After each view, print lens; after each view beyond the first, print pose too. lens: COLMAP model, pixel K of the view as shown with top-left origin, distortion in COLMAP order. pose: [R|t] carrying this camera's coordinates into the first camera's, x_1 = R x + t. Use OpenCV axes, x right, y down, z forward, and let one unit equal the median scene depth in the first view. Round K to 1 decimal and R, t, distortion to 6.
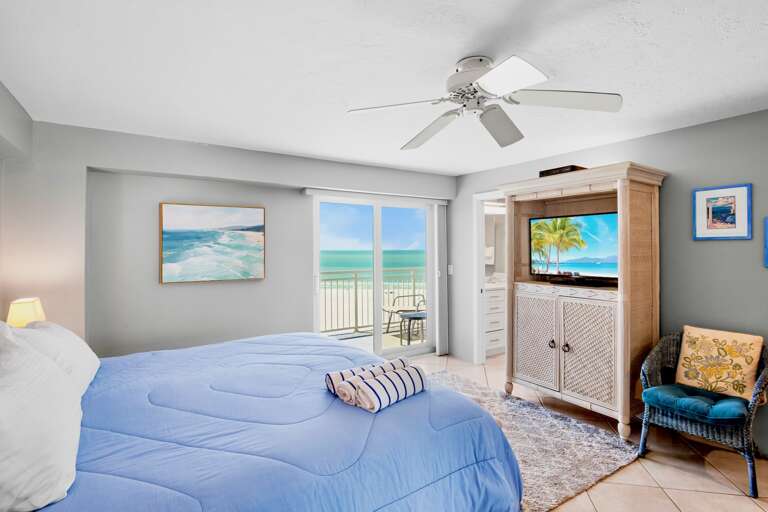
lens RADIAL K [[389.8, 0, 384.0], [0, 389.8, 256.0], [0, 0, 1]] dist [0.002635, 0.000504]
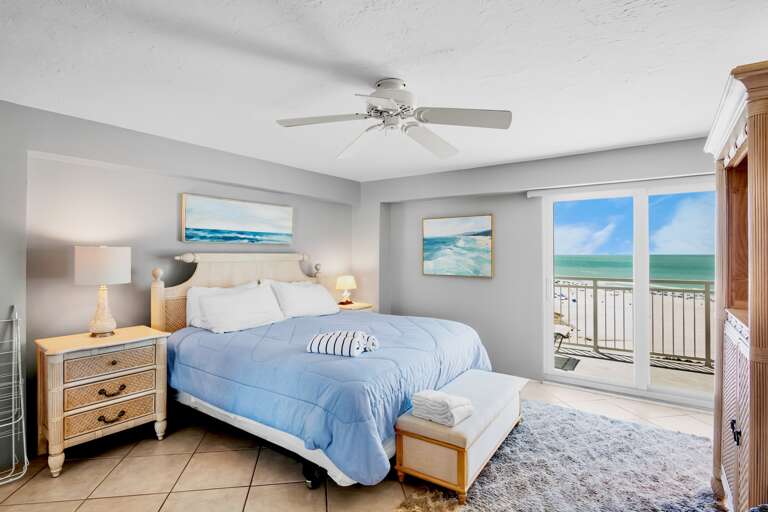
lens RADIAL K [[389.8, 0, 384.0], [0, 389.8, 256.0], [0, 0, 1]] dist [0.002635, 0.000504]
pose [[0.379190, 0.013331, -0.925223, 0.650817], [-0.019559, 0.999788, 0.006389, -0.004689], [0.925112, 0.015674, 0.379371, 0.291952]]
